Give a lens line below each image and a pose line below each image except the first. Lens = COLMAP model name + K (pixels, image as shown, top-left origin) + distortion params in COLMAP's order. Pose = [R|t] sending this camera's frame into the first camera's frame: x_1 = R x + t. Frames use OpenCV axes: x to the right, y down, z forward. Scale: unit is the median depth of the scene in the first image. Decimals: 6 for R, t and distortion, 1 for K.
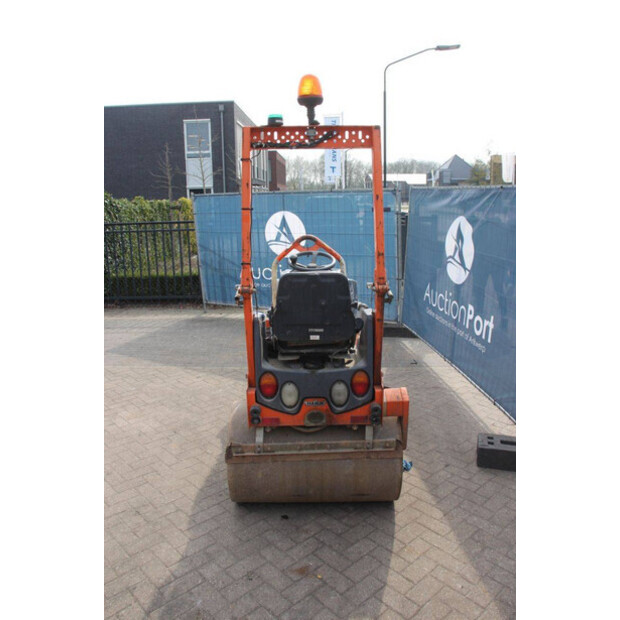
lens RADIAL K [[484.6, 0, 329.6], [0, 484.6, 305.9], [0, 0, 1]] dist [-0.137616, 0.076561]
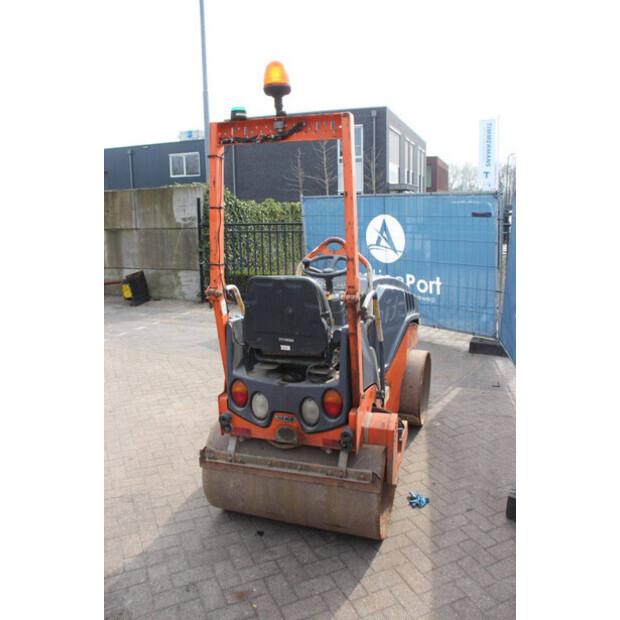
lens RADIAL K [[484.6, 0, 336.3], [0, 484.6, 307.9], [0, 0, 1]] dist [-0.137616, 0.076561]
pose [[0.951993, 0.065167, -0.299104, 0.318808], [-0.067269, 0.997729, 0.003273, -0.019065], [0.298639, 0.017005, 0.954215, 0.143522]]
